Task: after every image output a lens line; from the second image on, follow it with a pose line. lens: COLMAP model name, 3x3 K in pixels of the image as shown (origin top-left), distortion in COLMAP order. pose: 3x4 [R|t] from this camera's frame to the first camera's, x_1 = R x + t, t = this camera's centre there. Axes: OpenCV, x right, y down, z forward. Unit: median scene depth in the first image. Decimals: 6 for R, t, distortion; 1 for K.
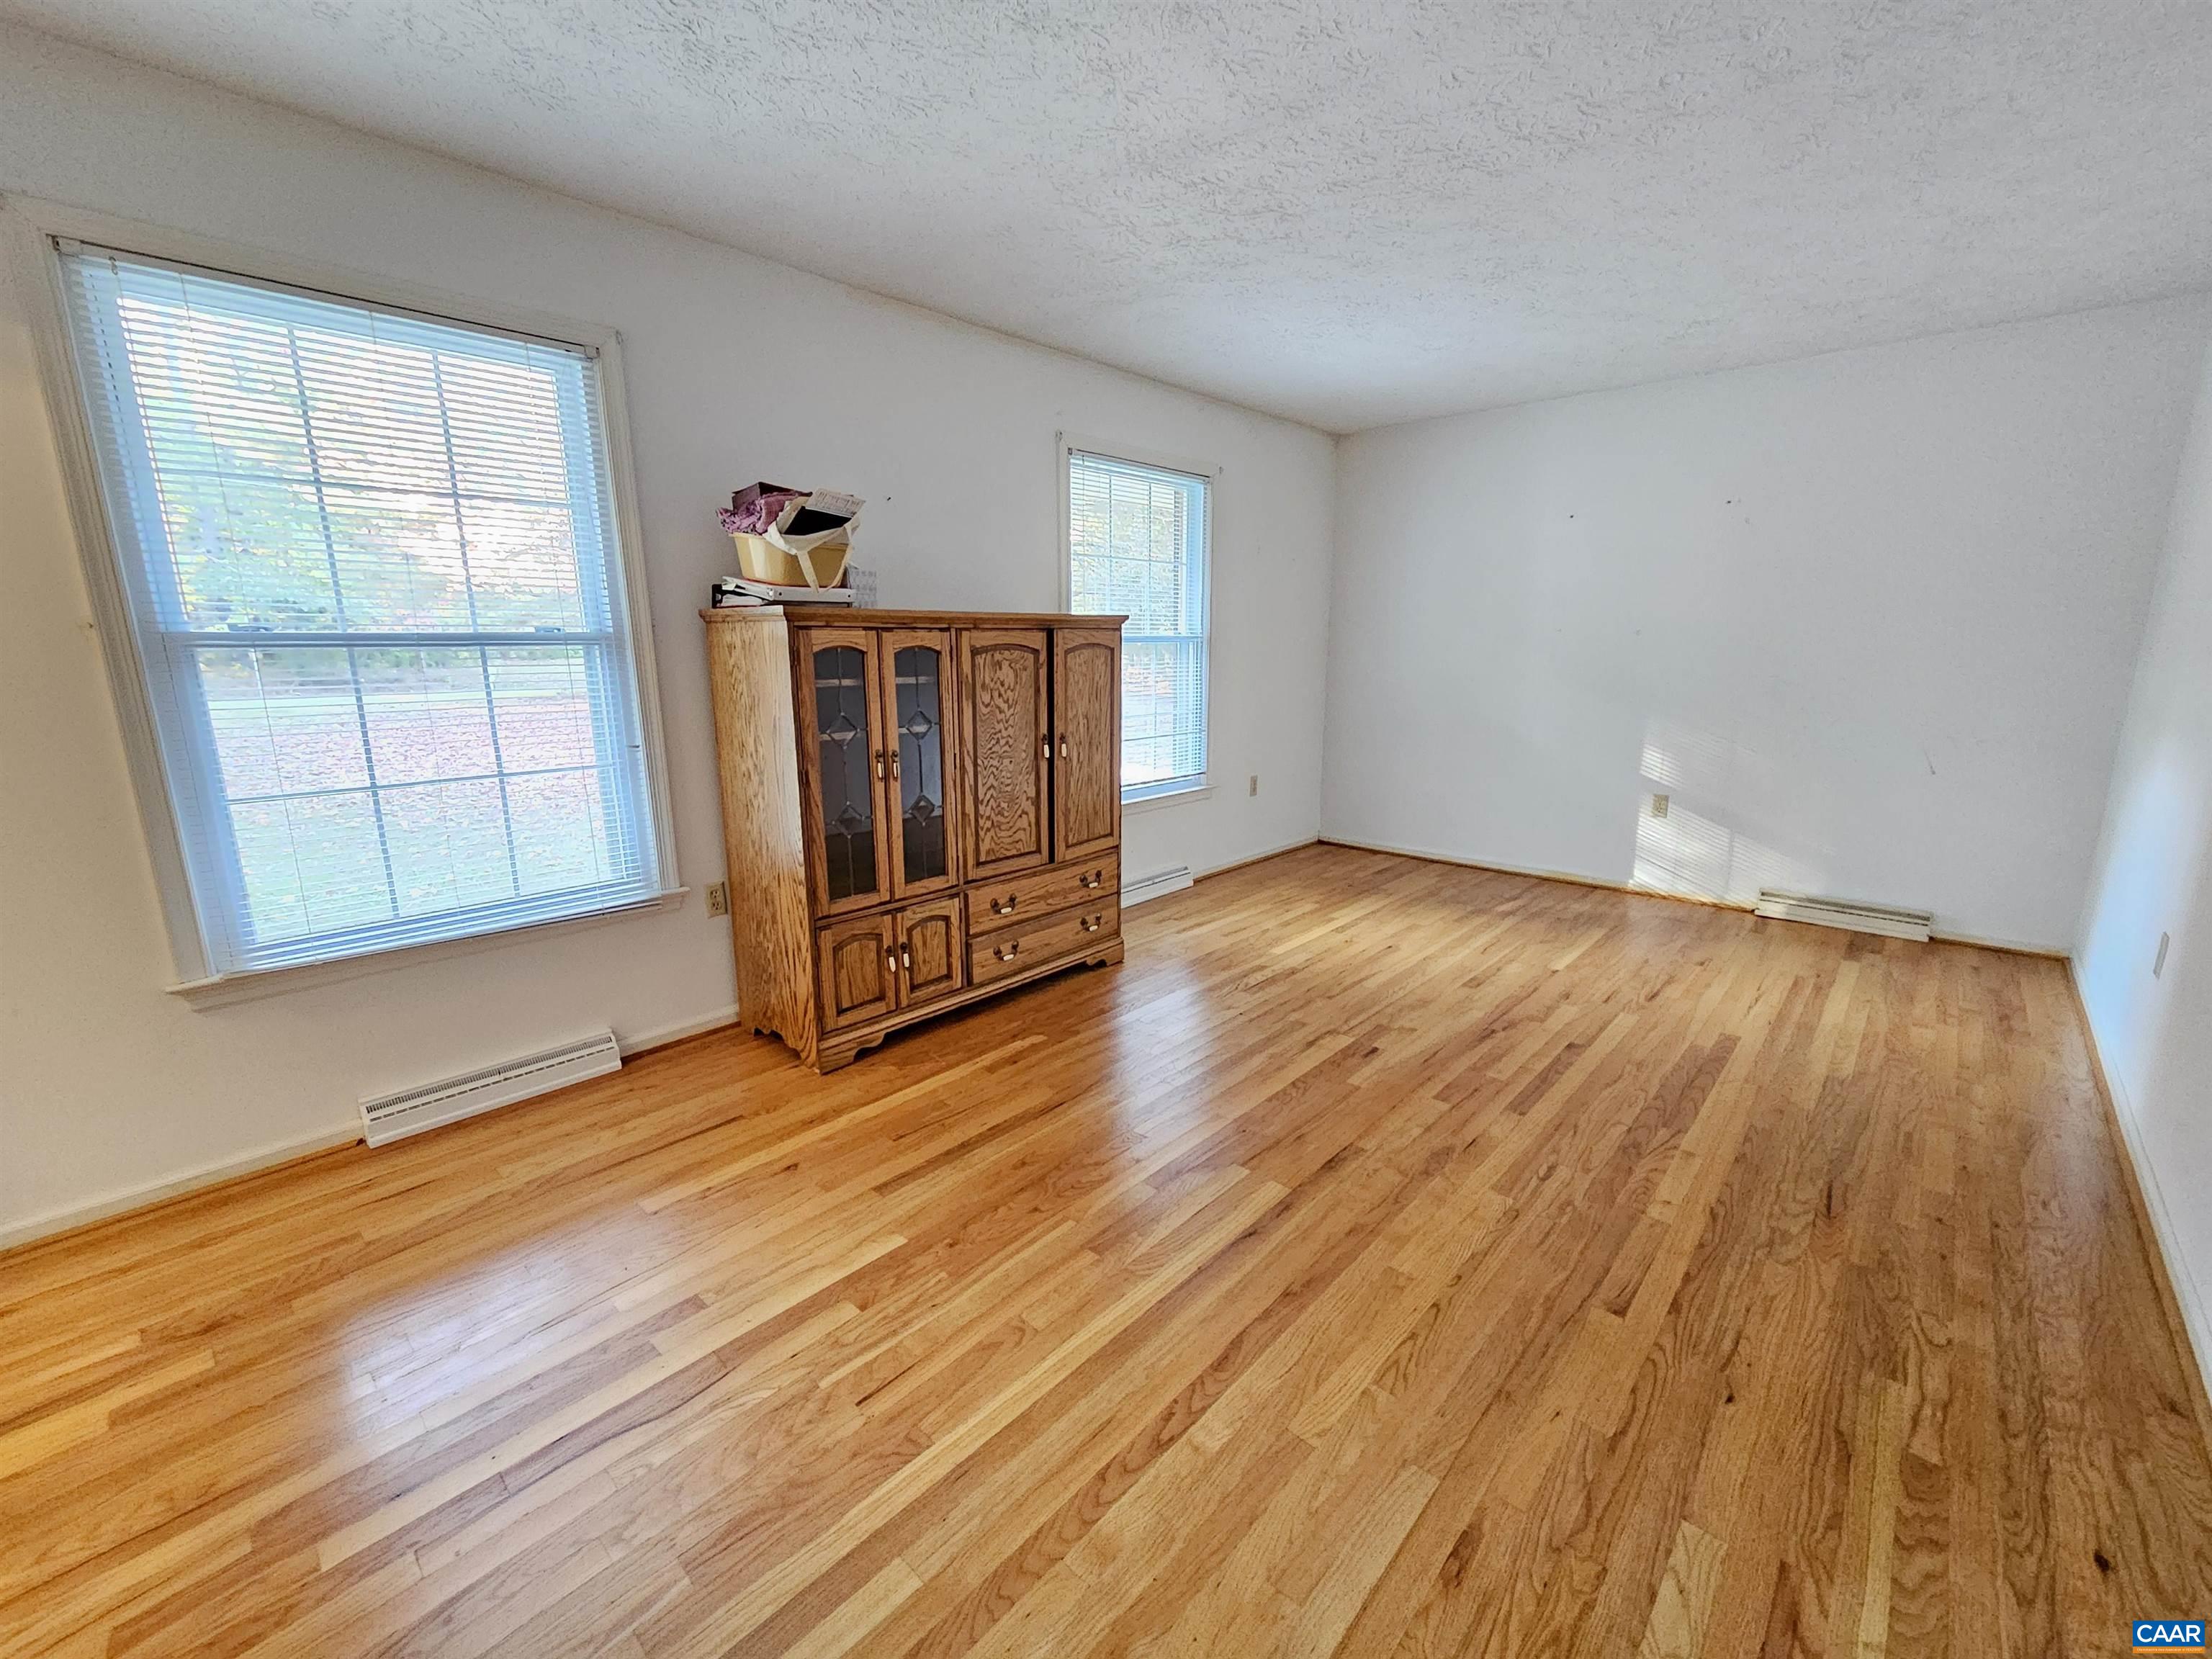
lens RADIAL K [[906.5, 0, 1106.0], [0, 906.5, 829.5], [0, 0, 1]] dist [0.001525, 0.000450]
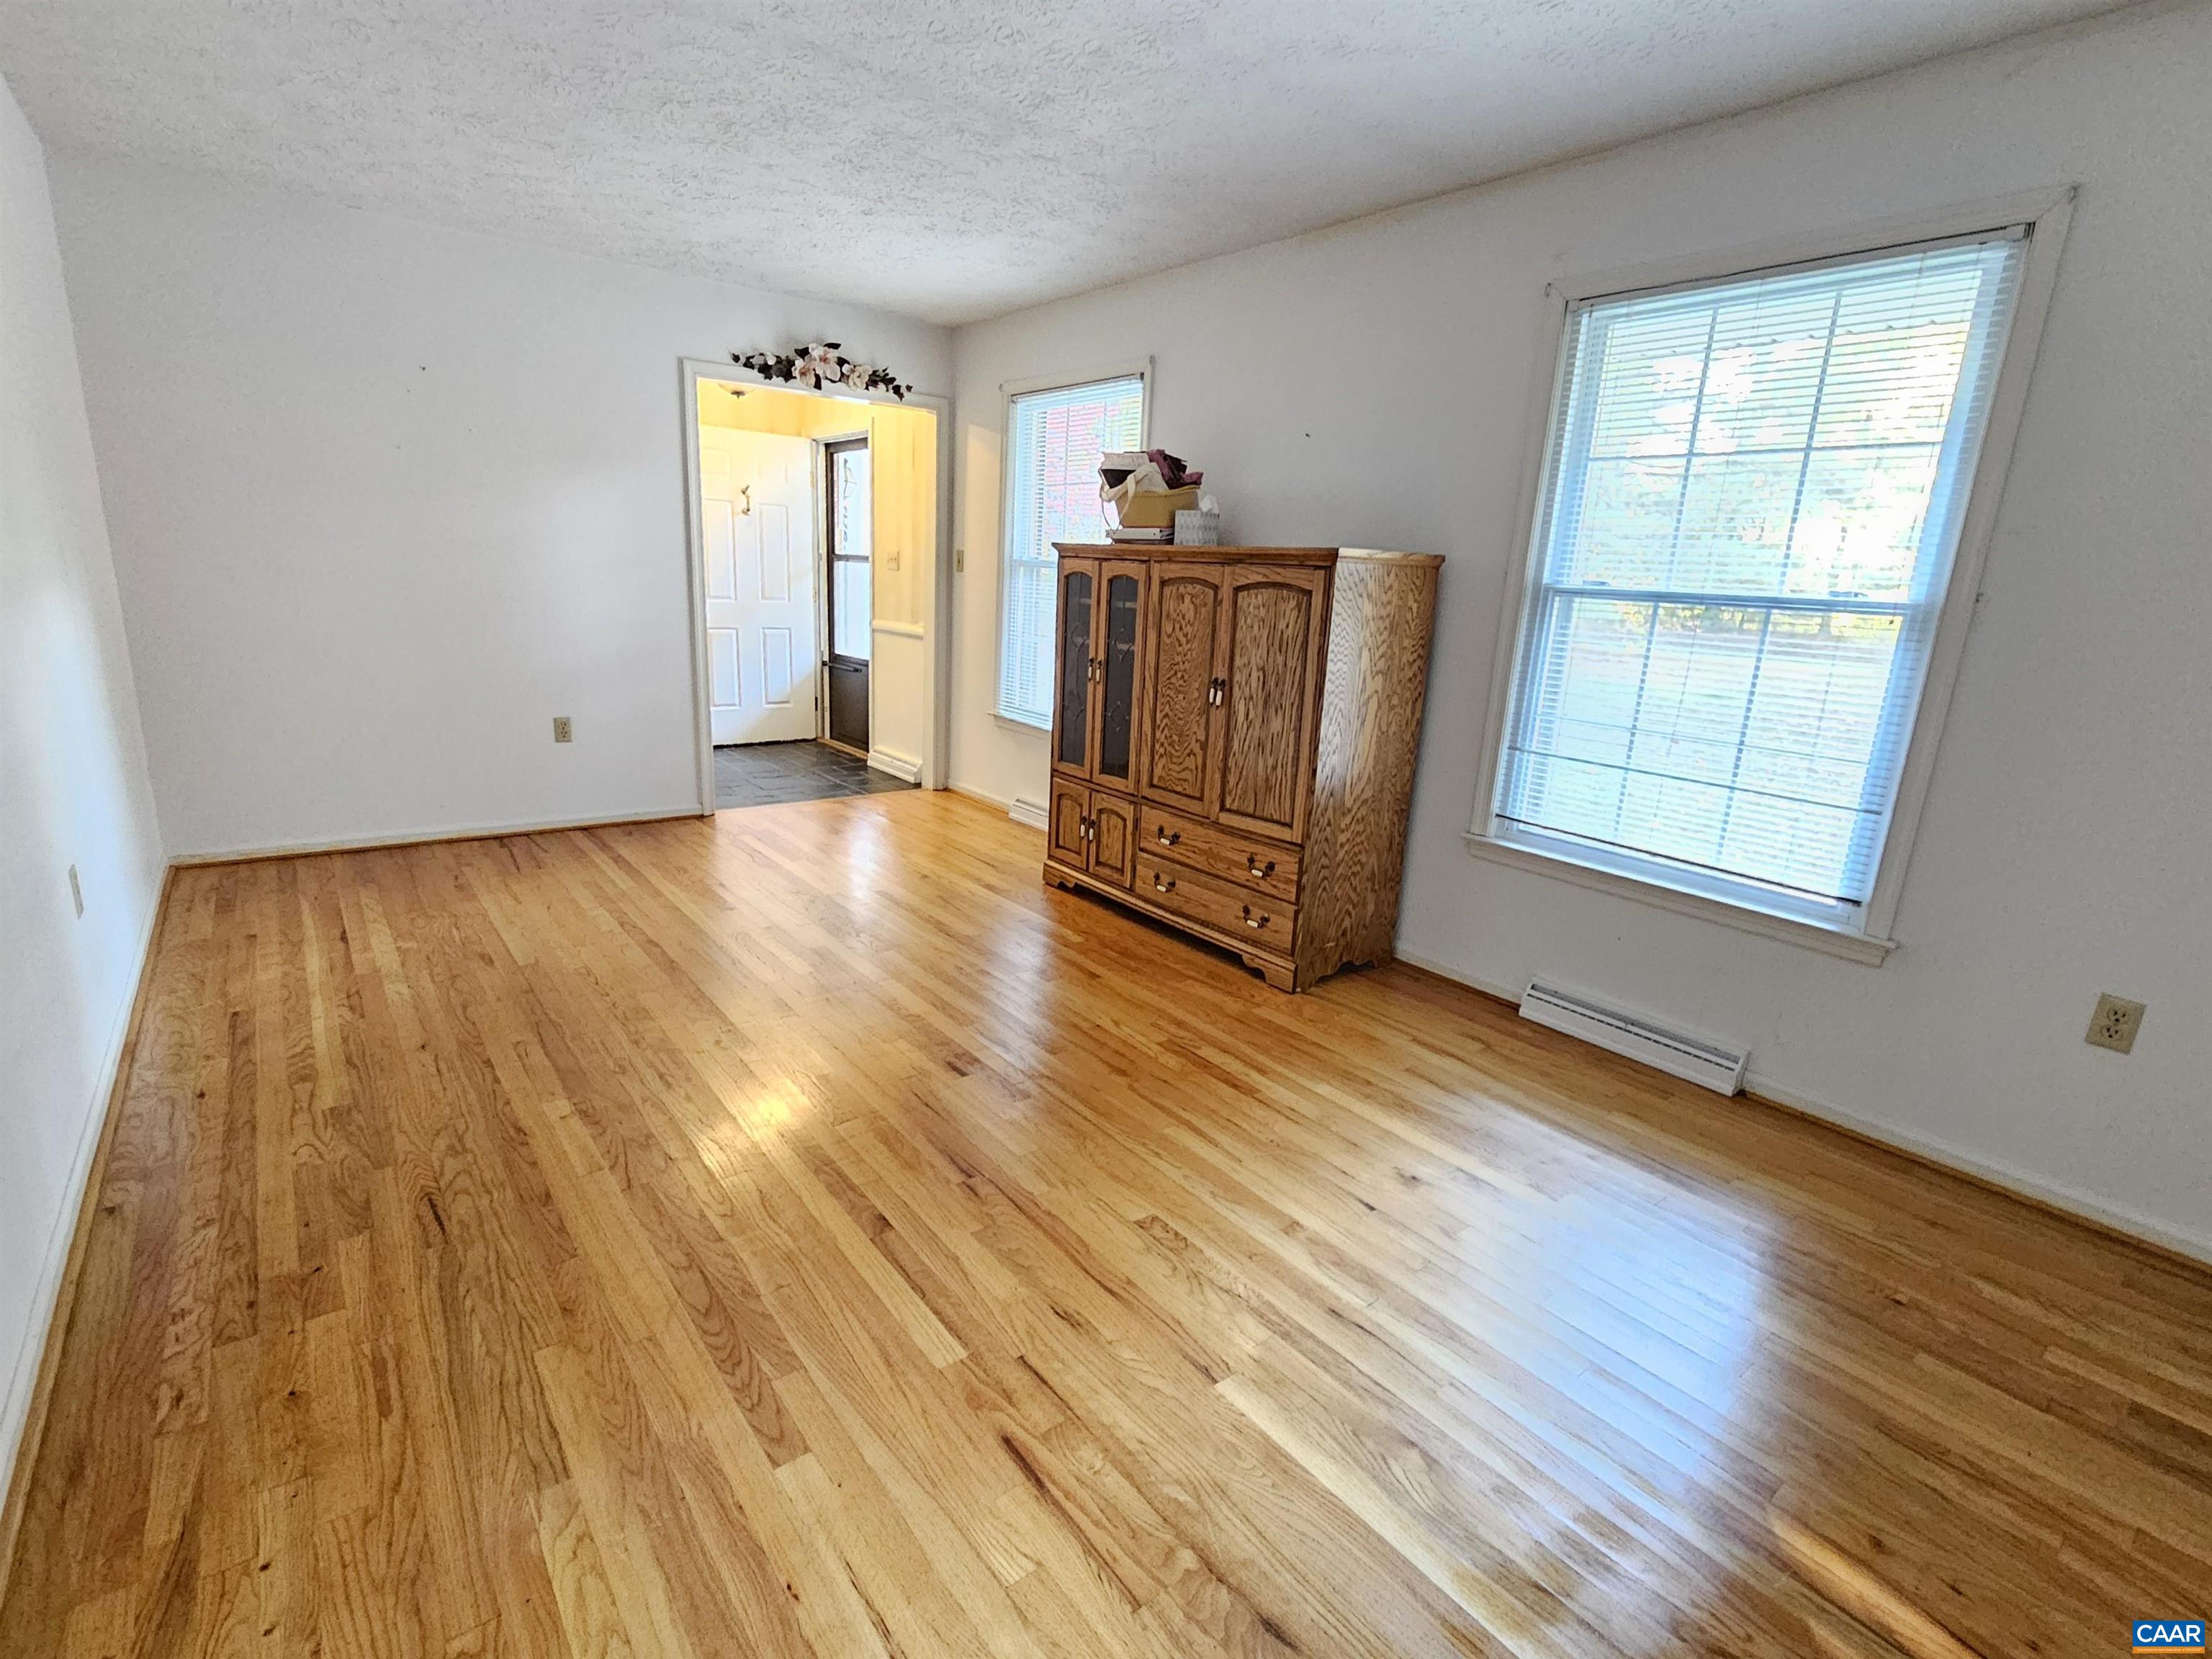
lens RADIAL K [[1026.3, 0, 1106.0], [0, 1026.3, 829.5], [0, 0, 1]] dist [-0.002843, -0.000127]
pose [[-0.148188, 0.237732, -0.959960, 1.046299], [-0.251171, 0.929802, 0.269036, -0.225990], [0.956532, 0.280982, -0.078074, 1.071639]]
